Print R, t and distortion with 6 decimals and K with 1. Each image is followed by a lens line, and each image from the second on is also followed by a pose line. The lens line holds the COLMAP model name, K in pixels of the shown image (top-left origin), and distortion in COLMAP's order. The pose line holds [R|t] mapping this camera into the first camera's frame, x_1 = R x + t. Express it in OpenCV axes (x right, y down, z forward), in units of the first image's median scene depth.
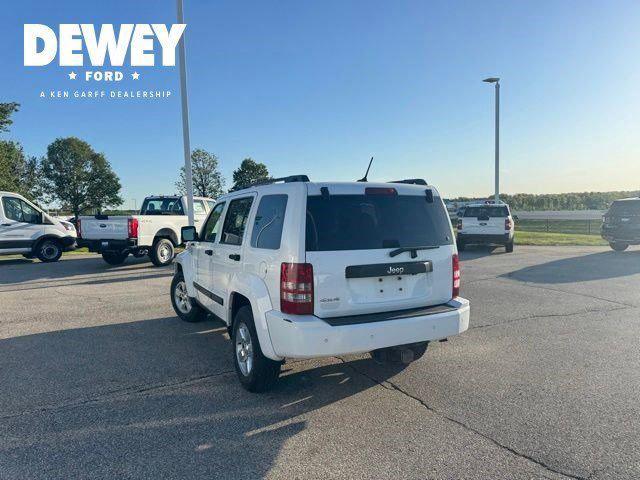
lens RADIAL K [[446.9, 0, 315.5], [0, 446.9, 238.2], [0, 0, 1]] dist [0.063325, -0.079004]
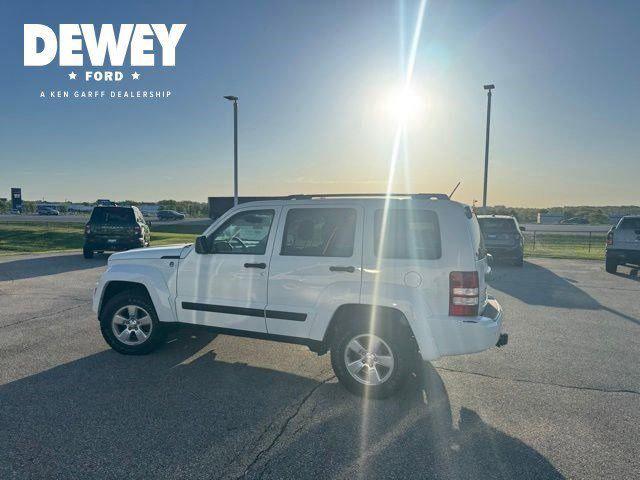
lens RADIAL K [[446.9, 0, 315.3], [0, 446.9, 238.4], [0, 0, 1]] dist [0.063325, -0.079004]
pose [[0.759832, 0.001475, 0.650118, -0.852483], [0.004714, 0.999959, -0.007778, -0.017626], [-0.650103, 0.008975, 0.759793, 0.284880]]
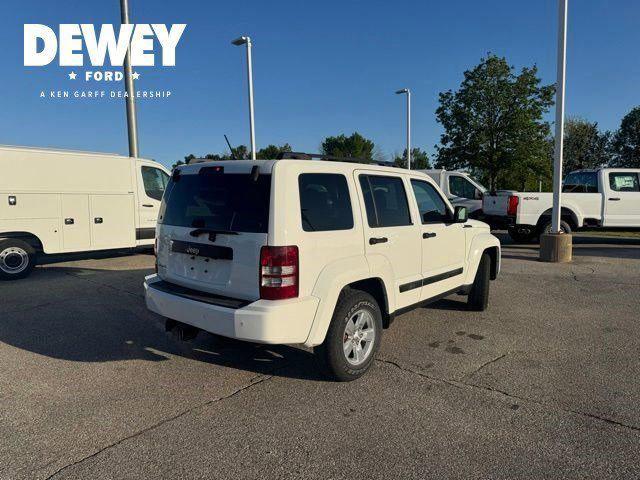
lens RADIAL K [[446.9, 0, 318.5], [0, 446.9, 241.2], [0, 0, 1]] dist [0.063325, -0.079004]
pose [[0.368530, 0.109967, -0.923089, 0.993259], [-0.053600, 0.993840, 0.096996, -0.050142], [0.928069, 0.013732, 0.372154, 0.728497]]
